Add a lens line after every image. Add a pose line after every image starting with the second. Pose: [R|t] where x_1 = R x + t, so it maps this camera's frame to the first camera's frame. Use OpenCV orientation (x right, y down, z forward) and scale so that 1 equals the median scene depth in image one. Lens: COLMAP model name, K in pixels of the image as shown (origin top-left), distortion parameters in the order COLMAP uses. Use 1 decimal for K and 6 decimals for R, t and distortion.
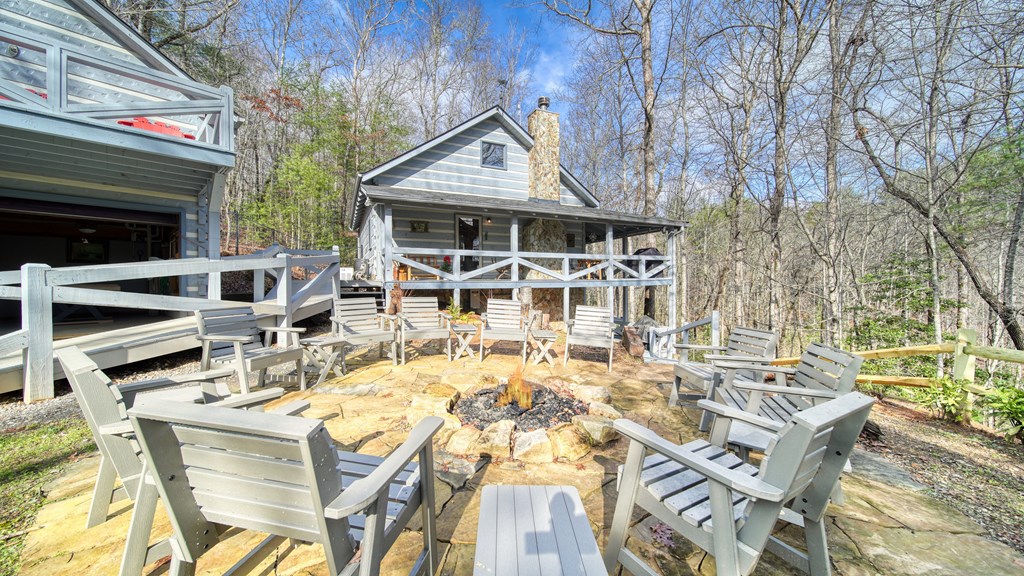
lens RADIAL K [[356.8, 0, 515.8], [0, 356.8, 285.8], [0, 0, 1]] dist [-0.002203, -0.000142]
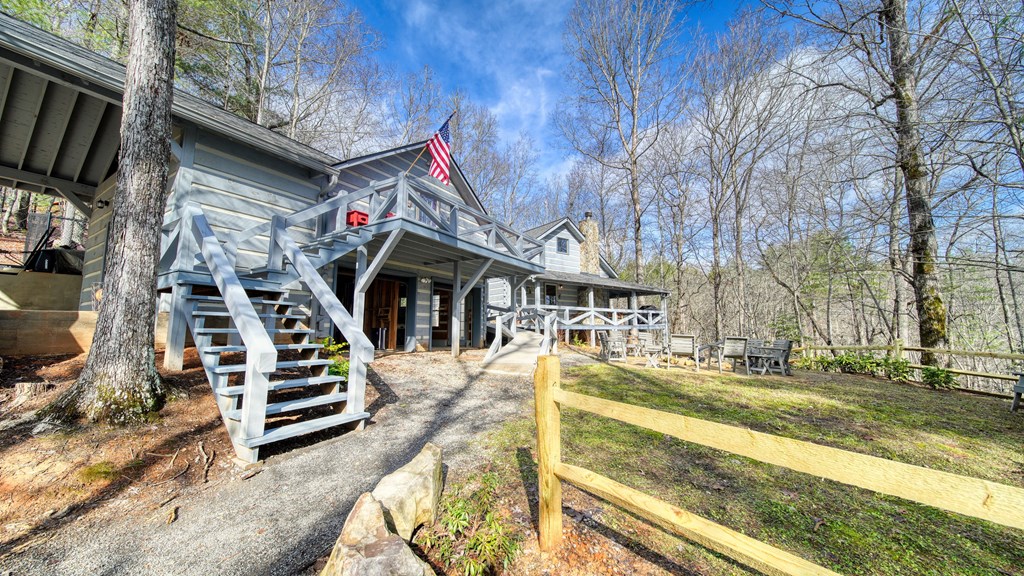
lens RADIAL K [[356.8, 0, 511.7], [0, 356.8, 282.6], [0, 0, 1]] dist [-0.002203, -0.000142]
pose [[0.982896, 0.034840, 0.180837, -0.566687], [-0.008931, 0.989804, -0.142155, 0.026096], [-0.183946, 0.138109, 0.973185, -0.487717]]
